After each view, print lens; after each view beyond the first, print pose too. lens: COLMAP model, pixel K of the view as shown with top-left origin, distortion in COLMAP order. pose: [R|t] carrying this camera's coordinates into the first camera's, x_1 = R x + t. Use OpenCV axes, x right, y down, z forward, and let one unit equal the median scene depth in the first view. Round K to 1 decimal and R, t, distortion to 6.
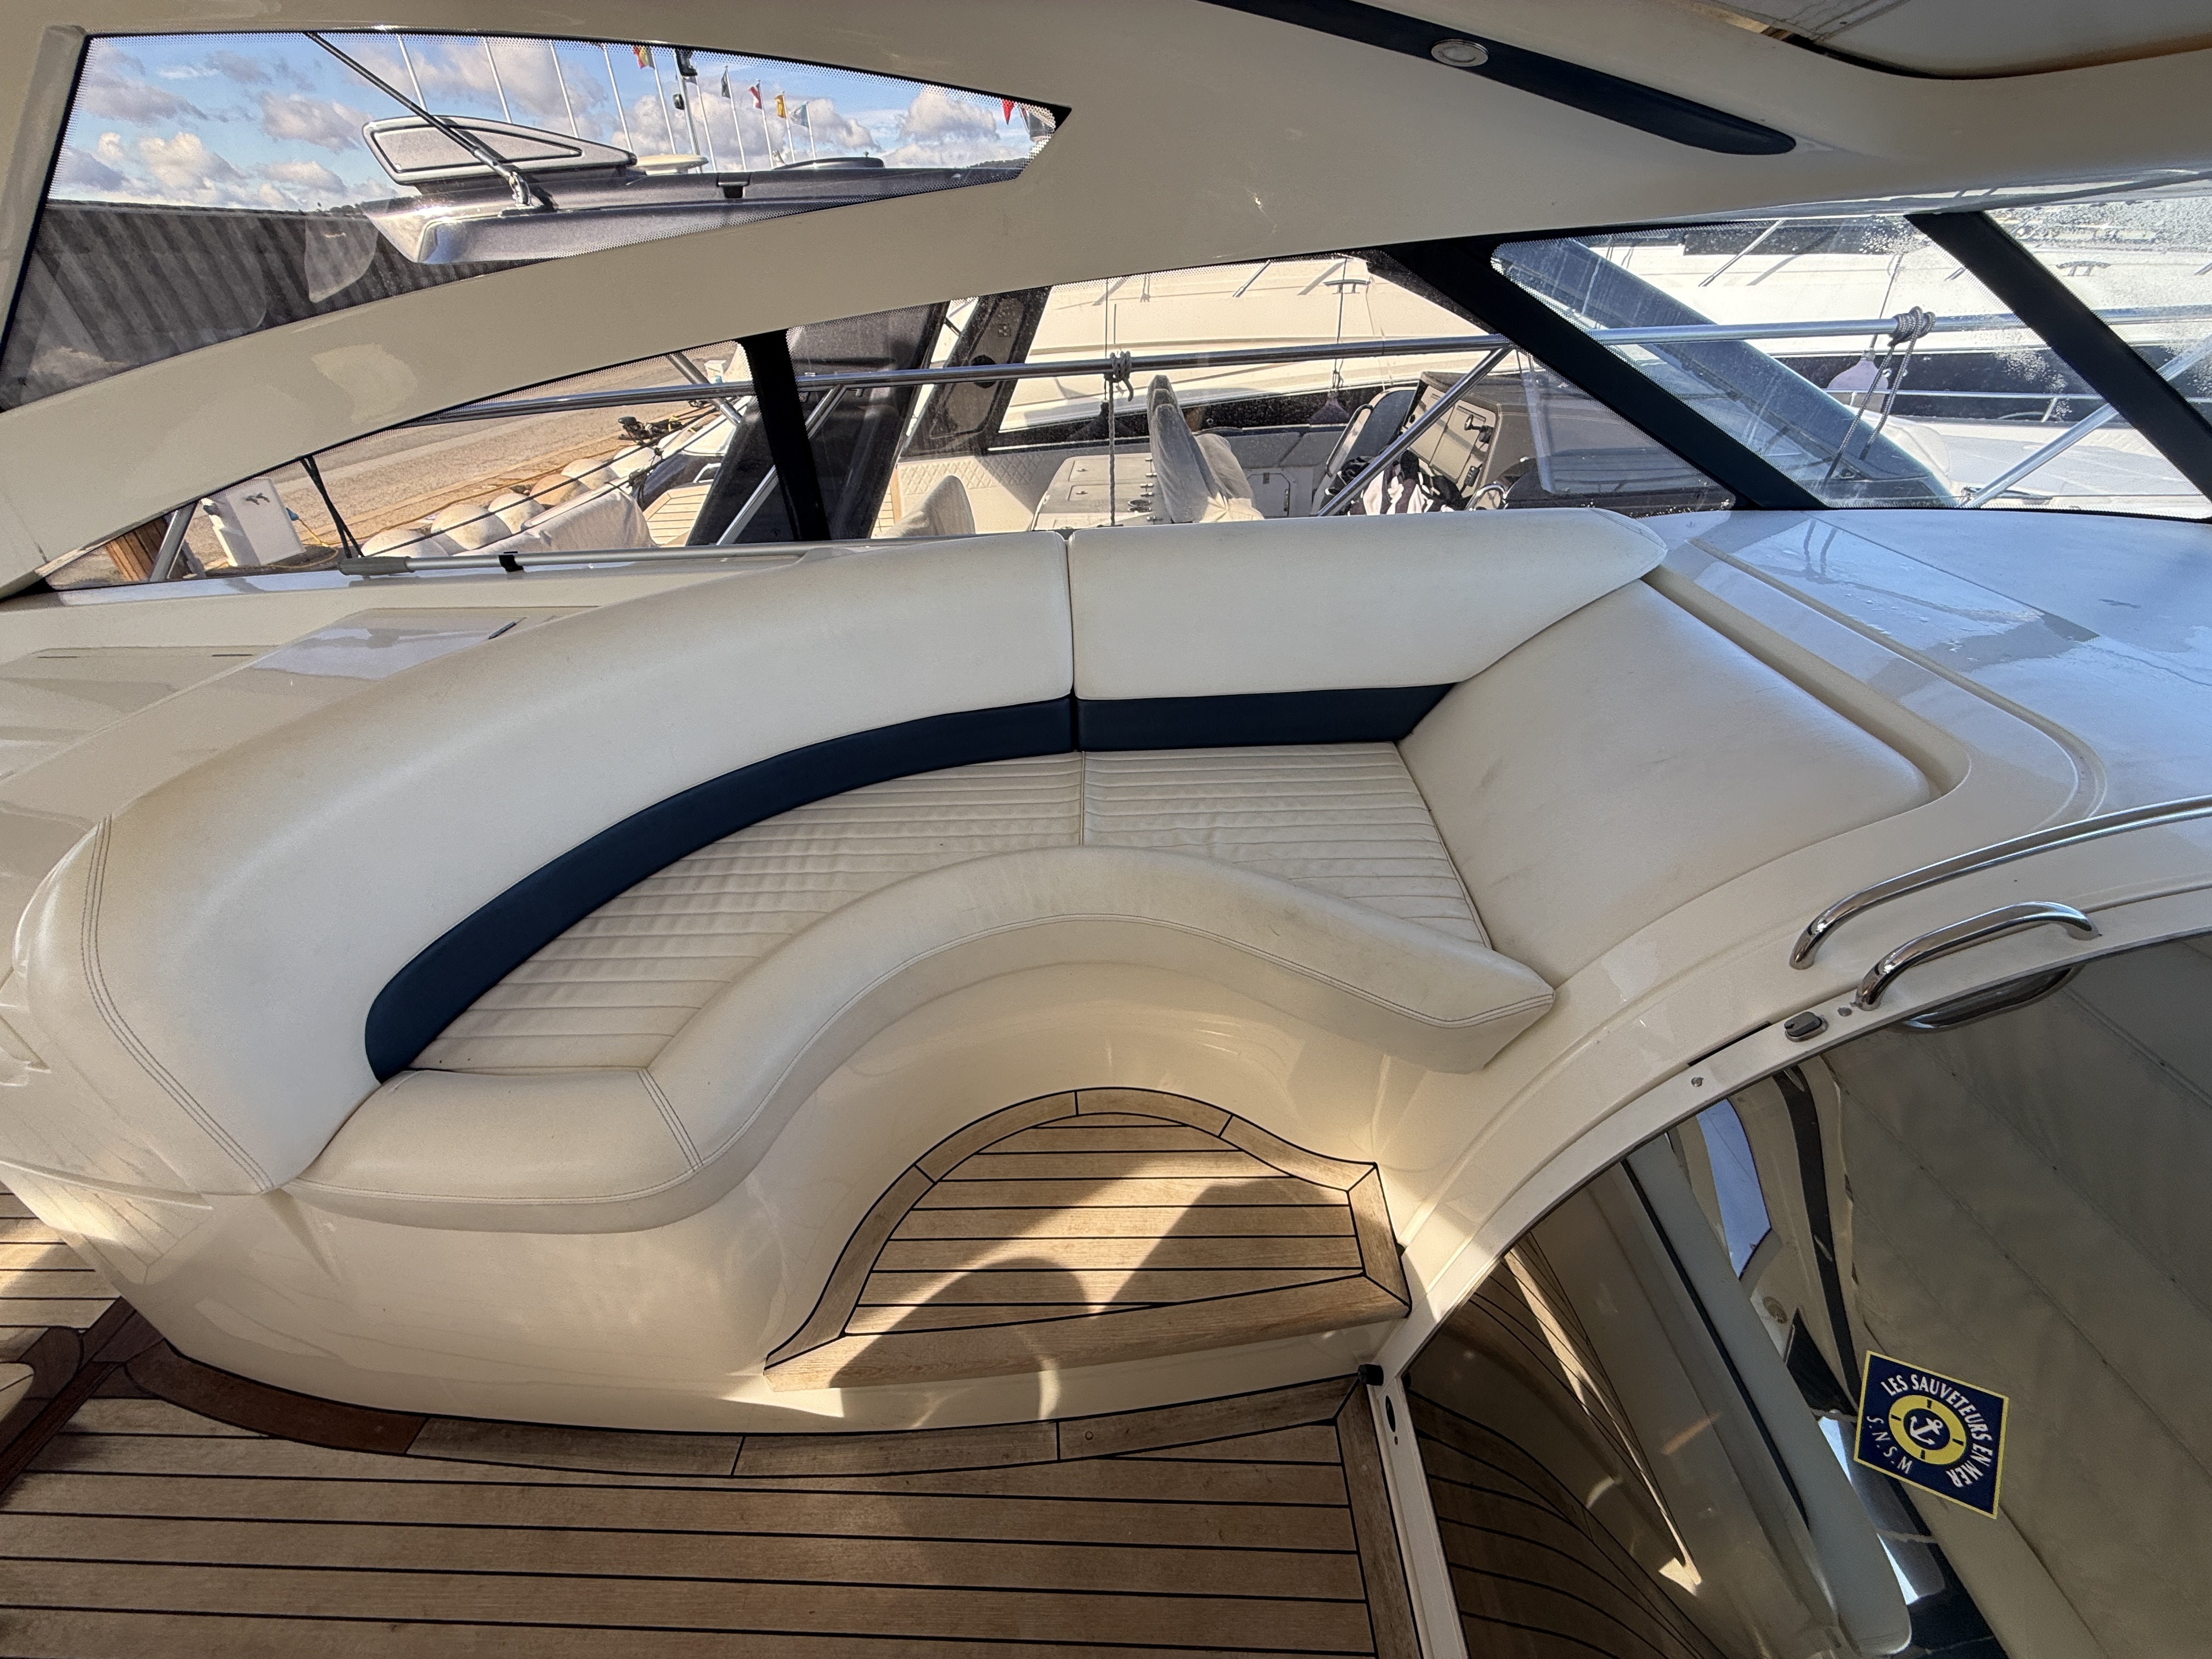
lens RADIAL K [[889.9, 0, 1095.8], [0, 889.9, 832.6], [0, 0, 1]] dist [-0.000487, 0.000465]
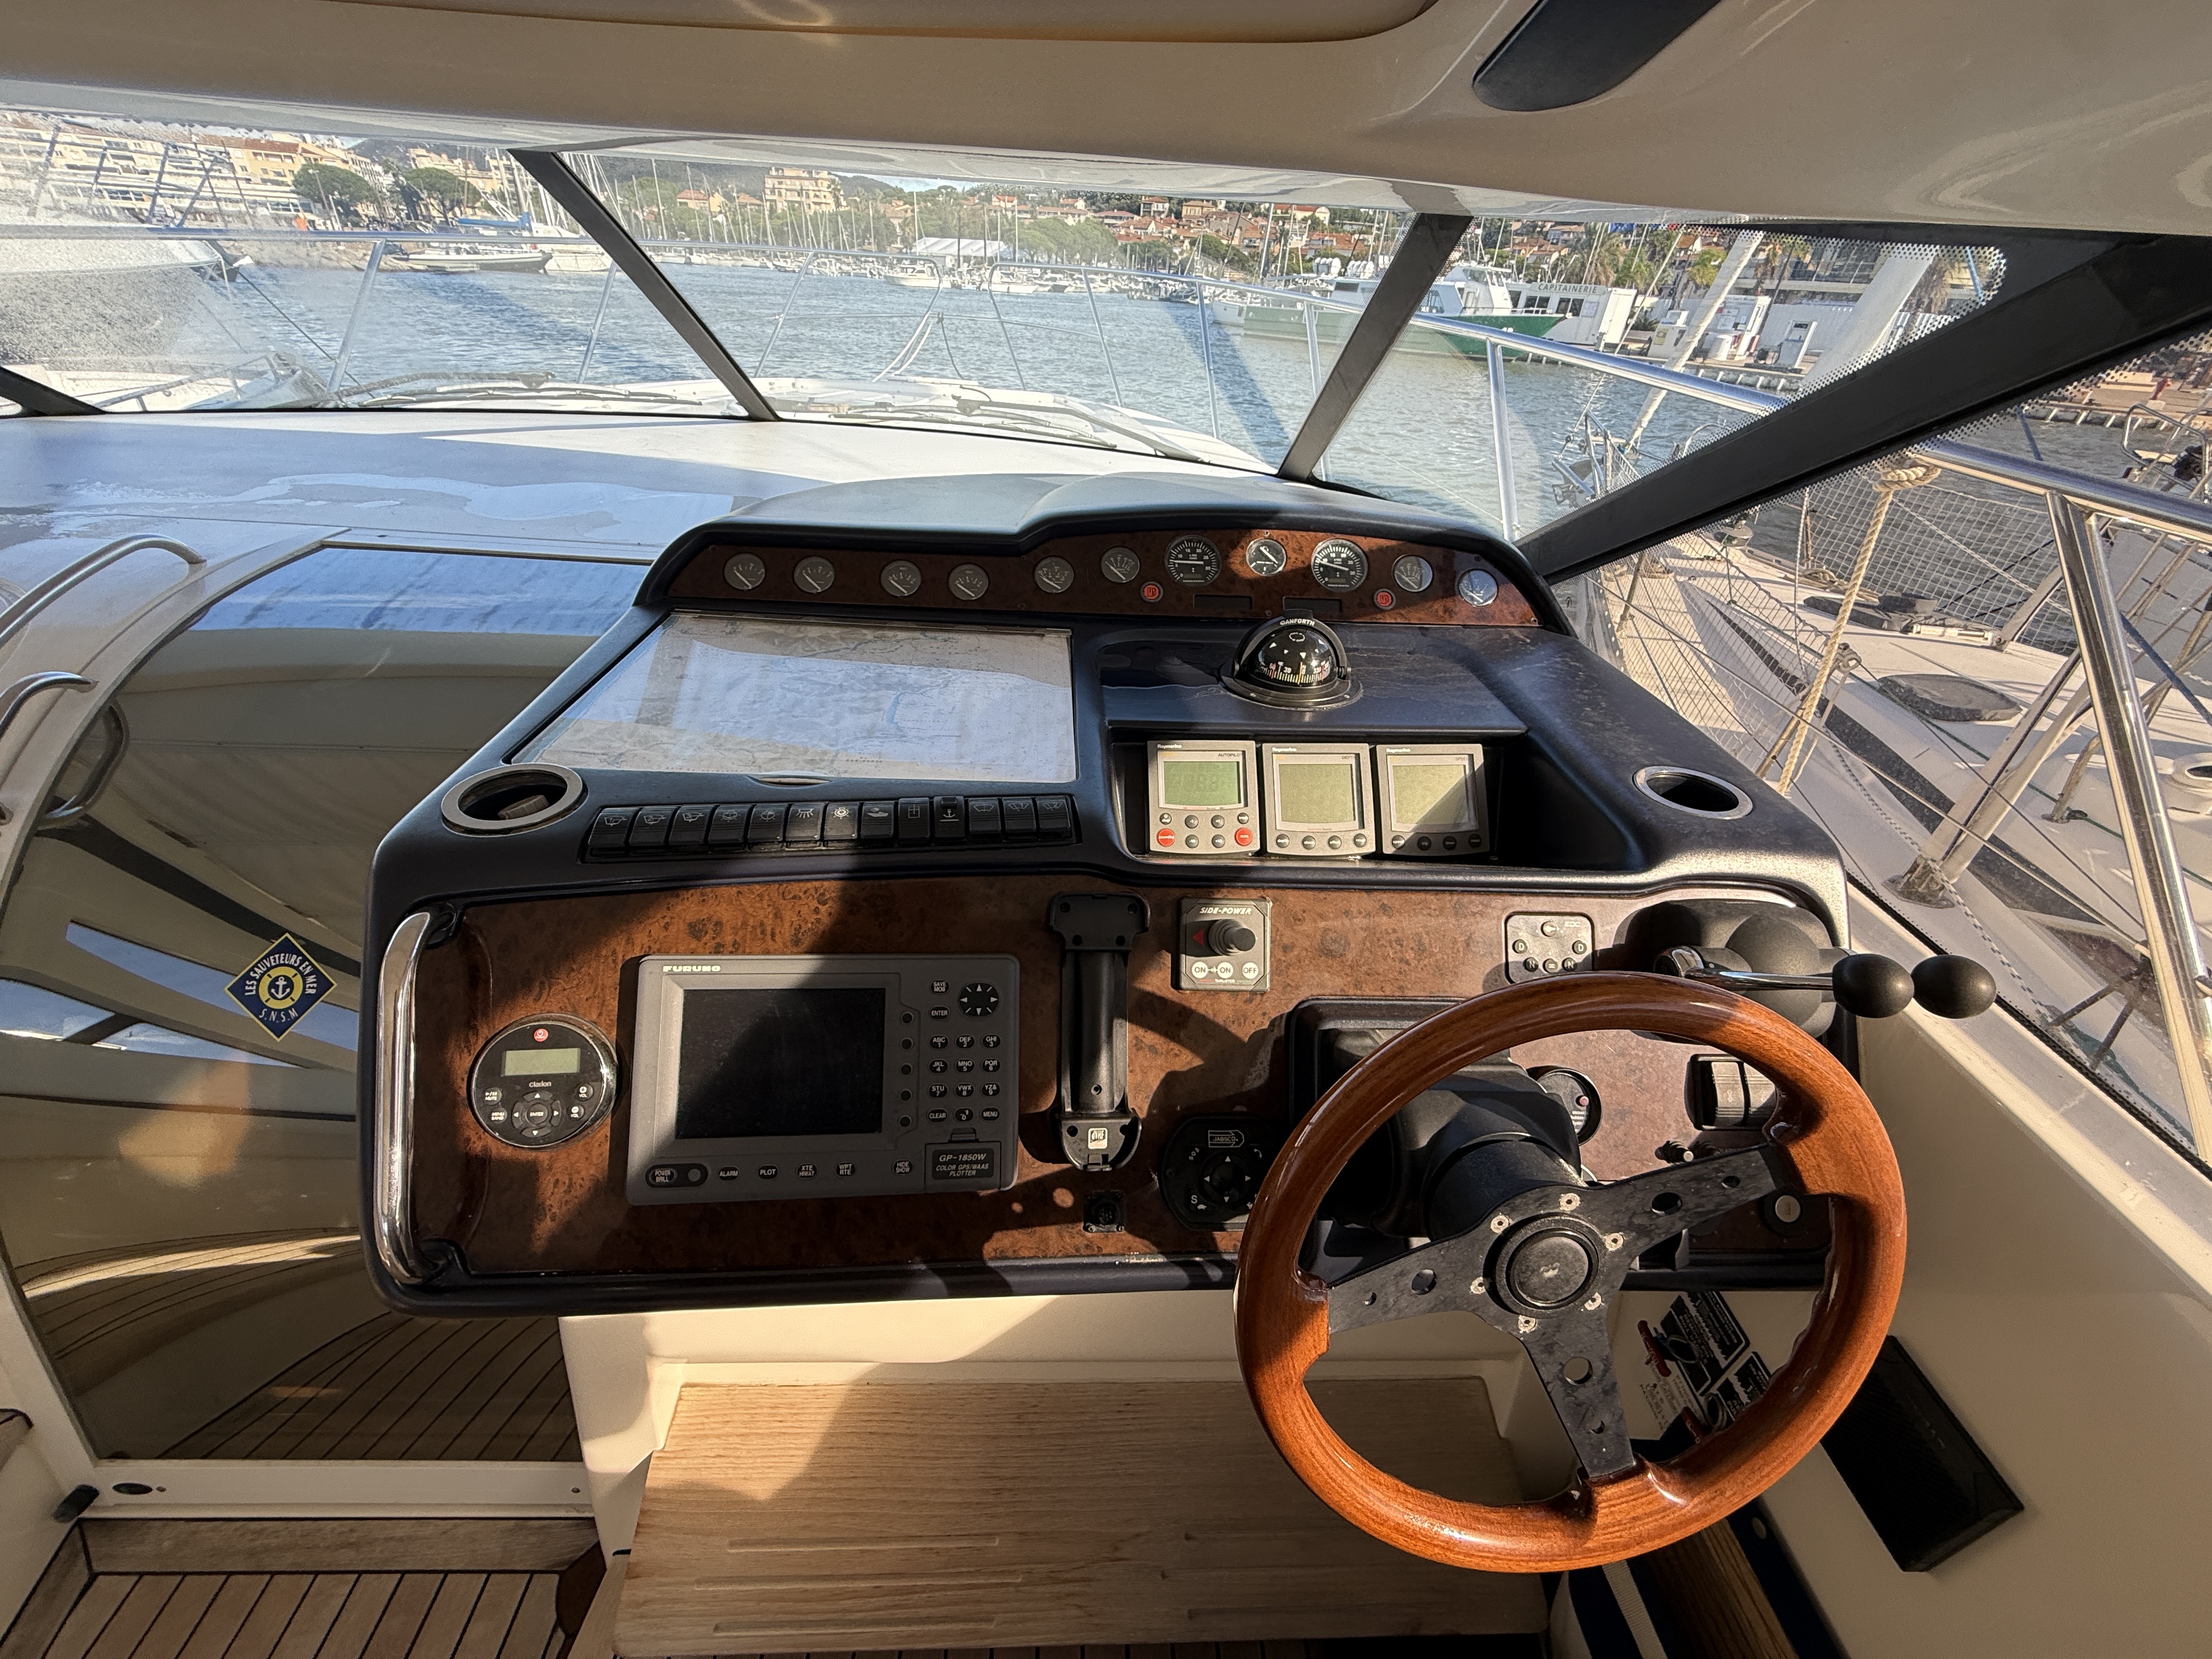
lens RADIAL K [[889.9, 0, 1098.2], [0, 889.9, 825.9], [0, 0, 1]] dist [-0.000487, 0.000465]
pose [[-0.065465, -0.535380, 0.842070, -0.230252], [0.482984, 0.721442, 0.496234, 0.401281], [-0.873179, 0.439192, 0.211351, -0.578441]]
